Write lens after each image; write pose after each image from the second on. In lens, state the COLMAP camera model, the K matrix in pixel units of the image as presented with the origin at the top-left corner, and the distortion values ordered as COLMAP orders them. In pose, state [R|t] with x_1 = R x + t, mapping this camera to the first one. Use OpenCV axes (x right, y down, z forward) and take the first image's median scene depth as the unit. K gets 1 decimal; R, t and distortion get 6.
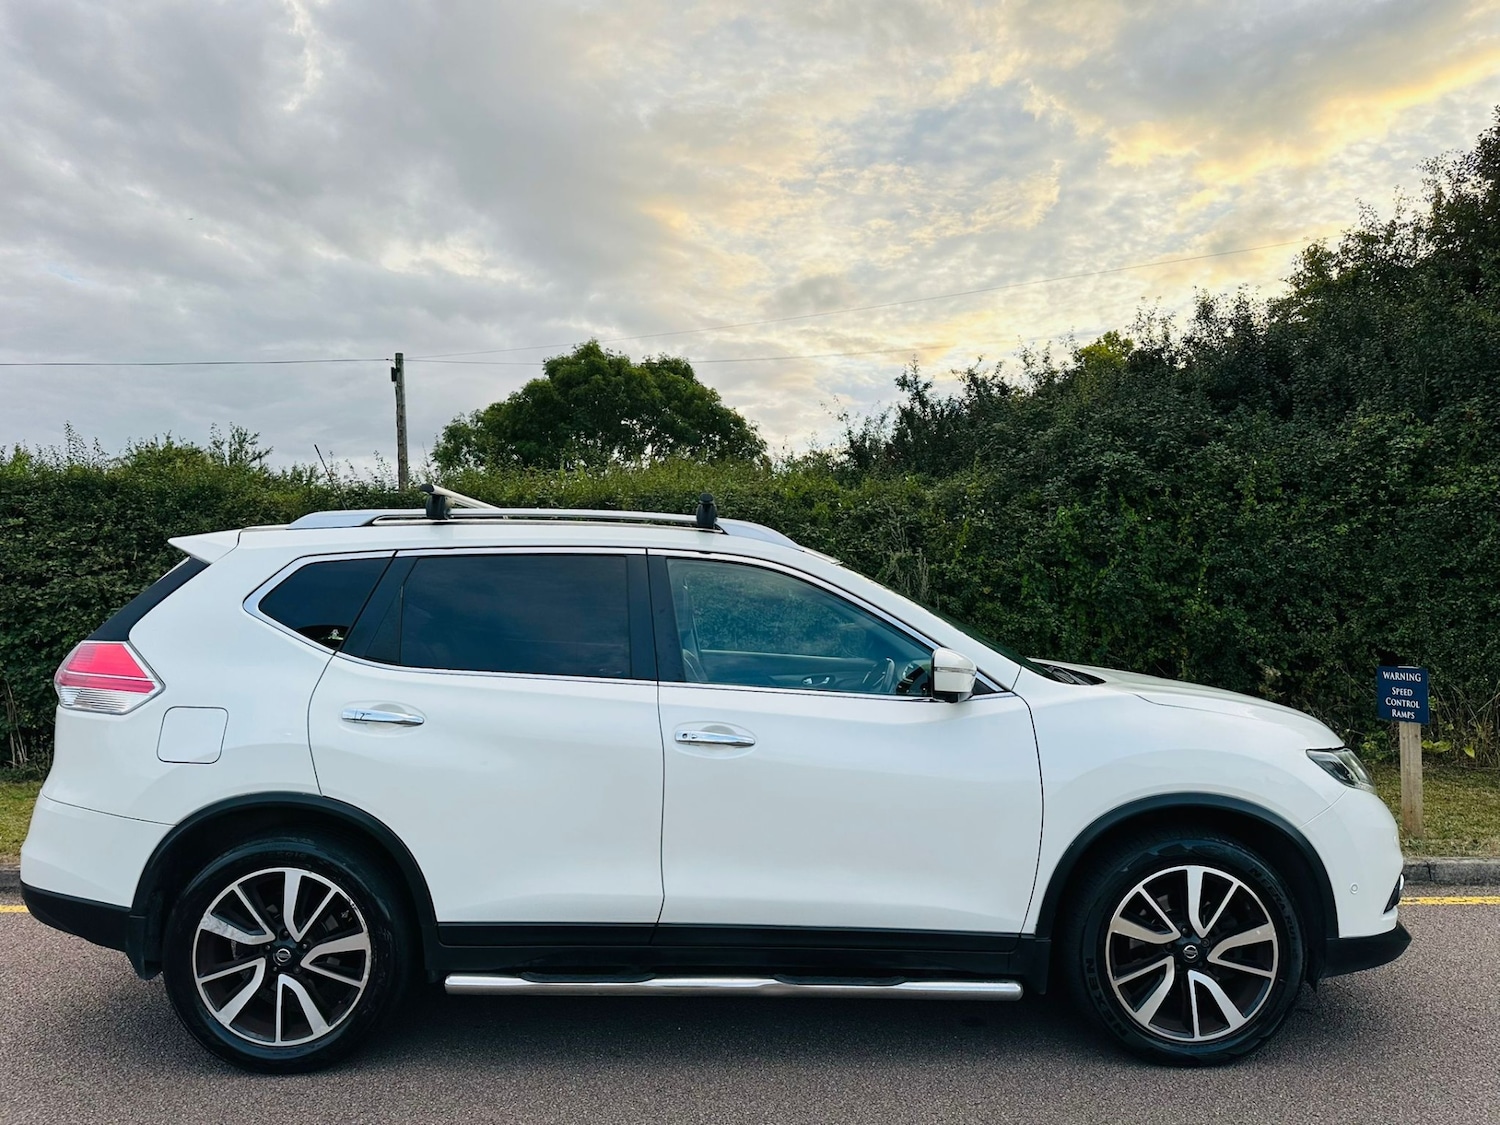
lens RADIAL K [[1078.2, 0, 760.9], [0, 1078.2, 562.4], [0, 0, 1]] dist [0.020873, -0.023652]
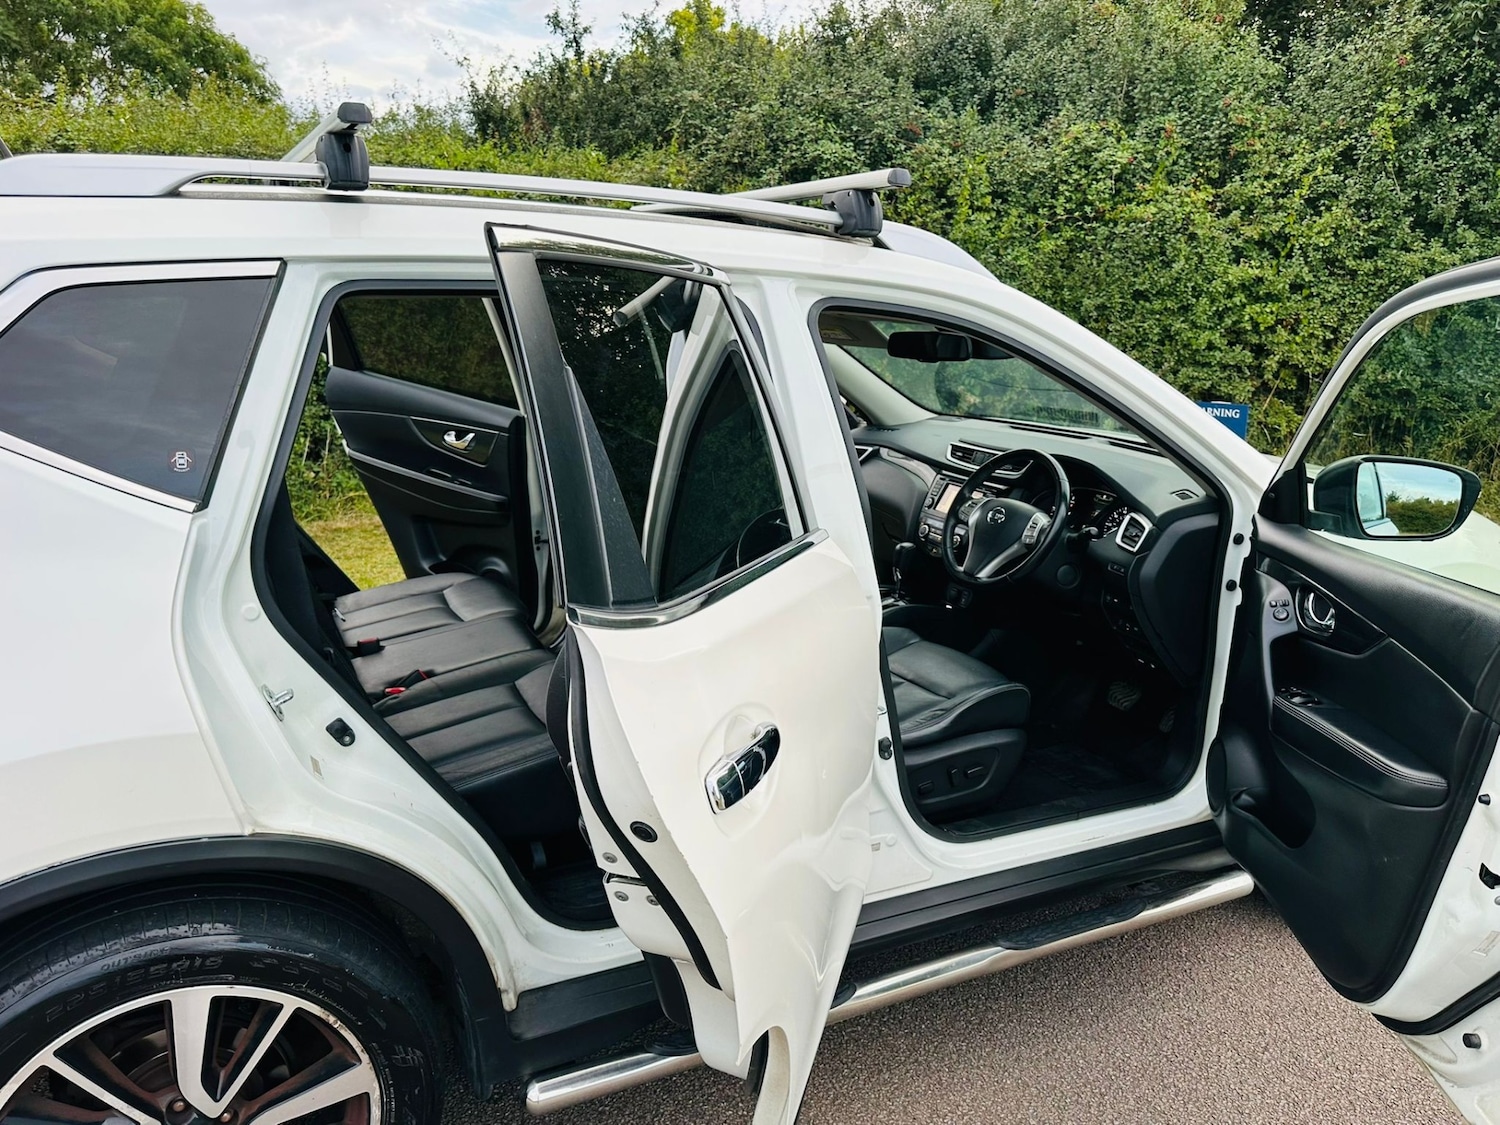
lens RADIAL K [[1101.2, 0, 783.4], [0, 1101.2, 560.1], [0, 0, 1]] dist [0.042397, -0.065142]
pose [[0.890861, -0.086814, 0.445903, -0.139843], [-0.035354, 0.965343, 0.258578, -0.006768], [-0.452898, -0.246121, 0.856918, 0.185827]]
